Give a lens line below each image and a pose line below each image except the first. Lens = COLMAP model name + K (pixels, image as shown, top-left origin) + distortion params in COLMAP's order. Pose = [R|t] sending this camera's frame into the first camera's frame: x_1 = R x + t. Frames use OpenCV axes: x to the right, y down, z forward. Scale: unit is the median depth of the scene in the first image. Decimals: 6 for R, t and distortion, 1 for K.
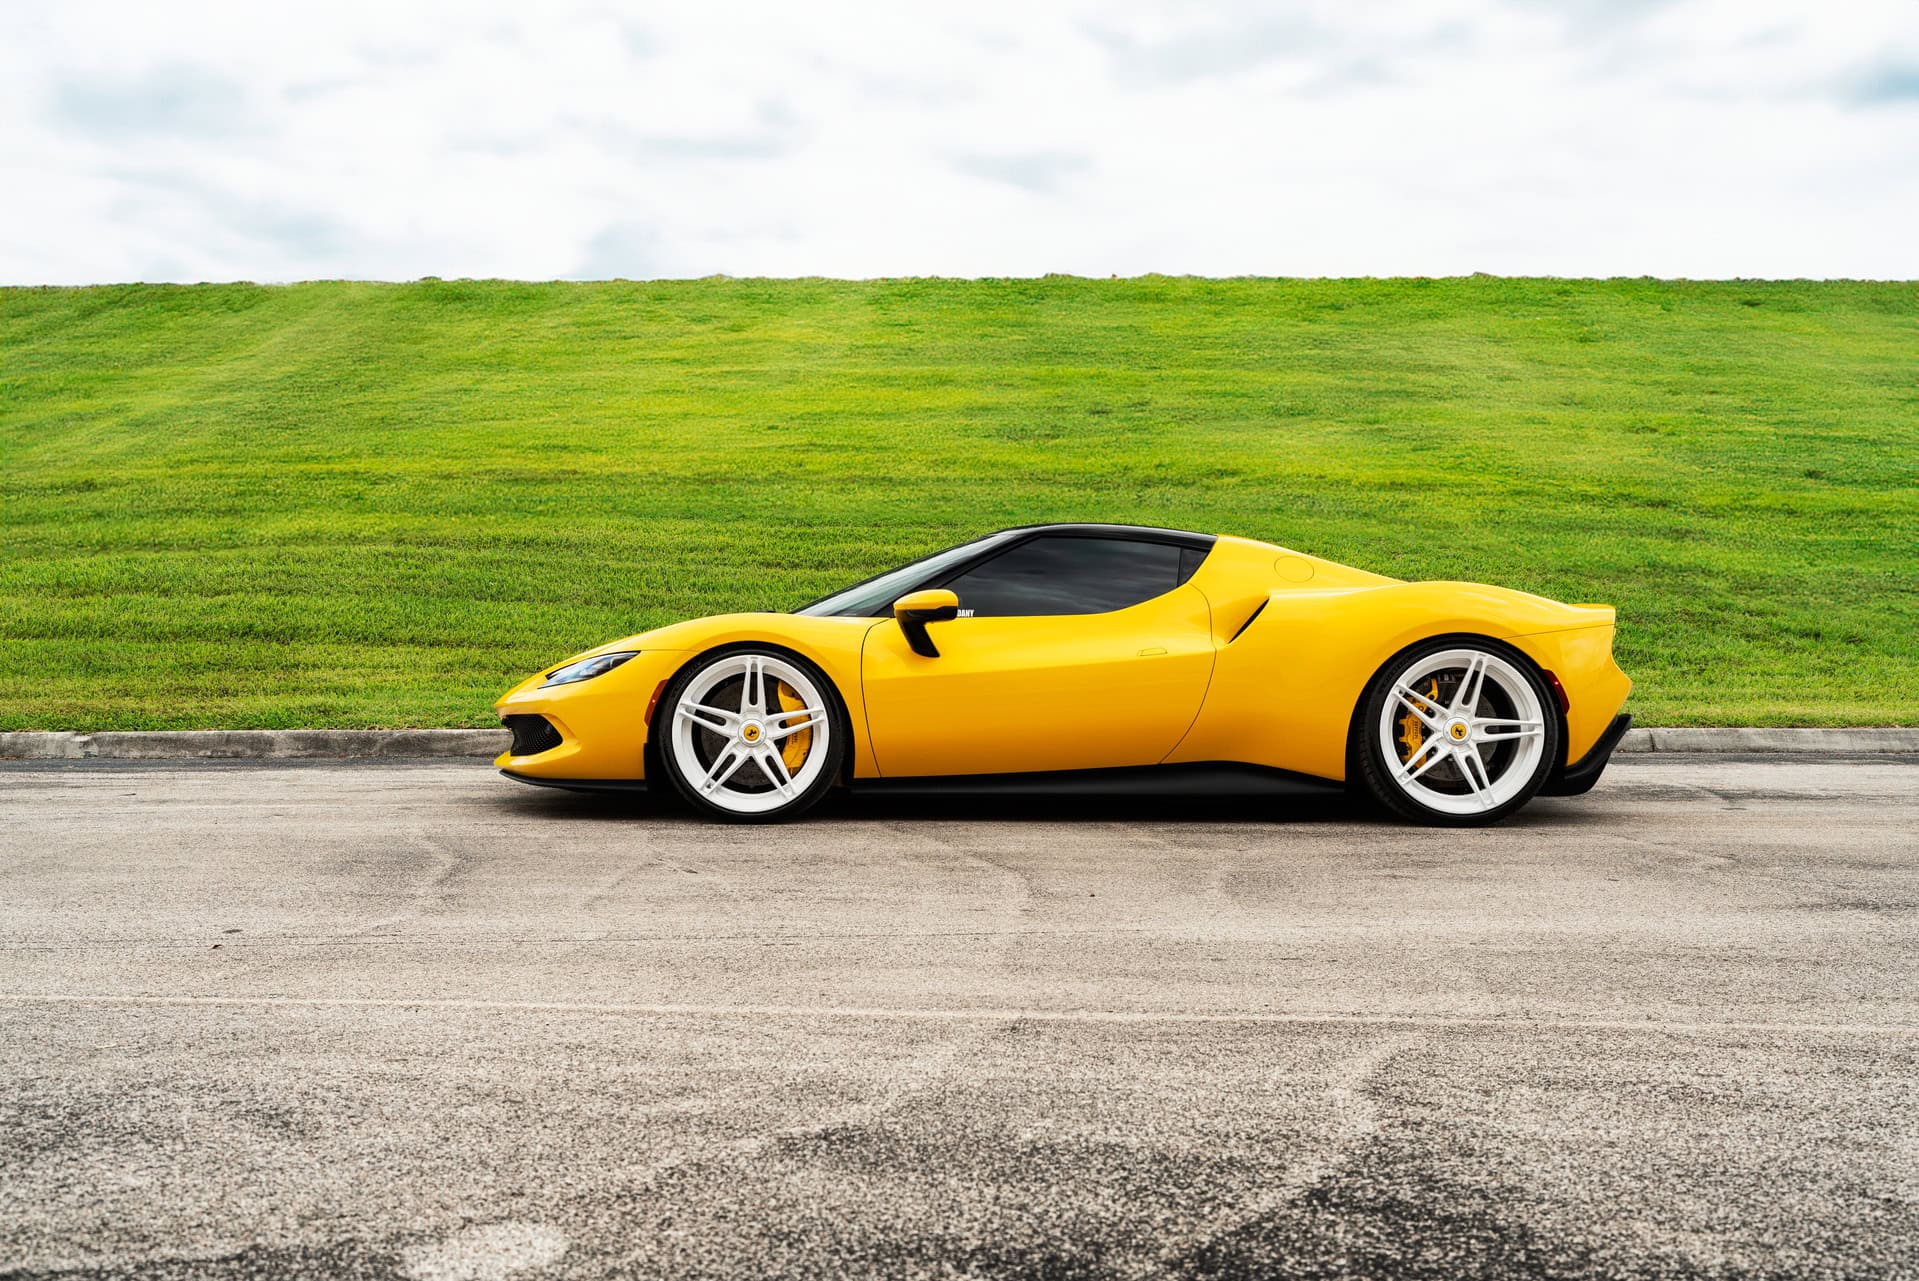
lens RADIAL K [[1866.5, 0, 959.5], [0, 1866.5, 640.5], [0, 0, 1]] dist [0.002796, 0.009157]
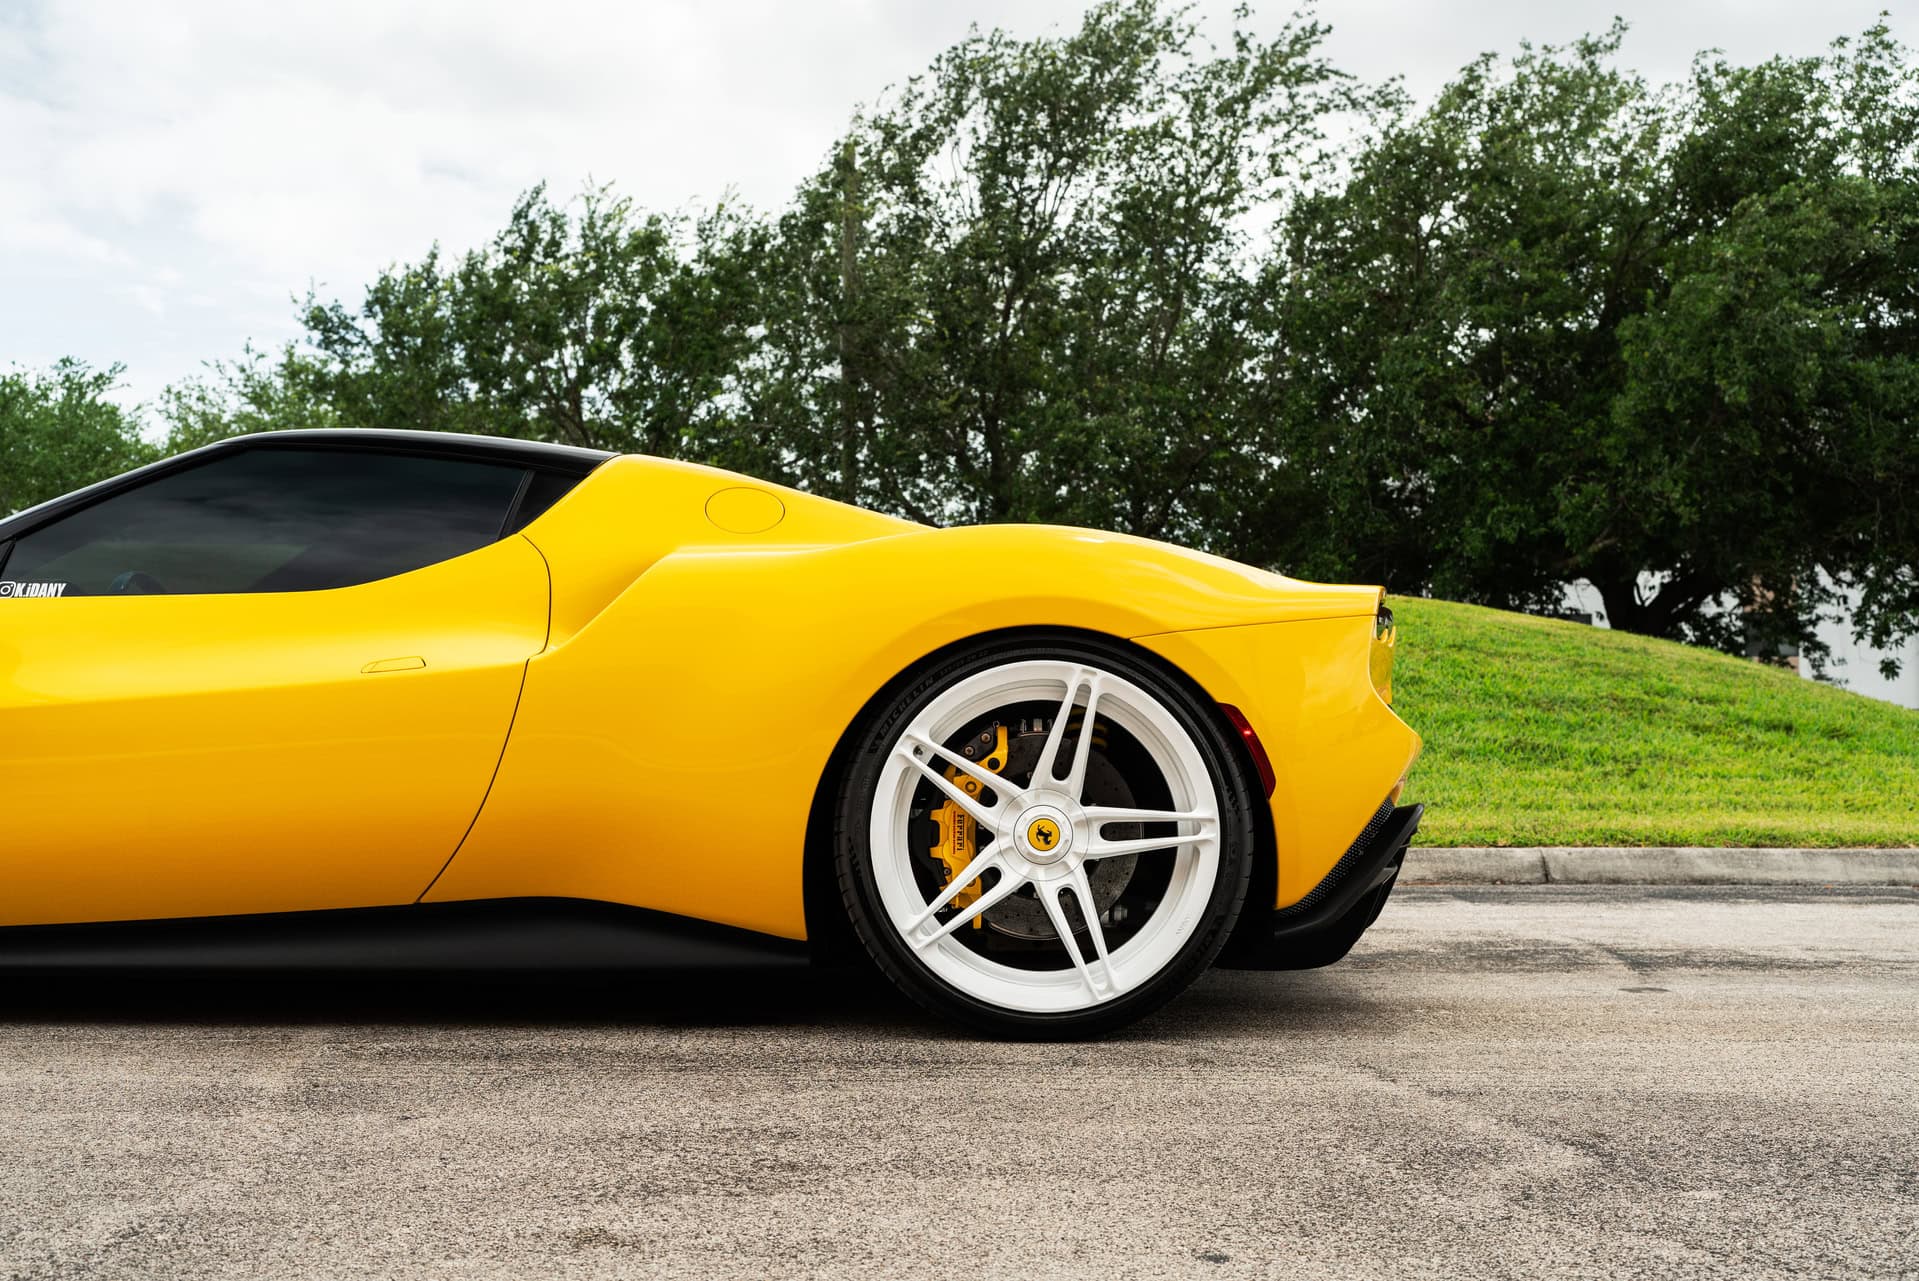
lens RADIAL K [[1866.5, 0, 959.5], [0, 1866.5, 640.5], [0, 0, 1]] dist [0.002796, 0.009157]
pose [[0.999895, 0.002993, 0.014149, 0.155759], [-0.001975, 0.997444, -0.071419, 0.021724], [-0.014326, 0.071384, 0.997346, 0.342680]]
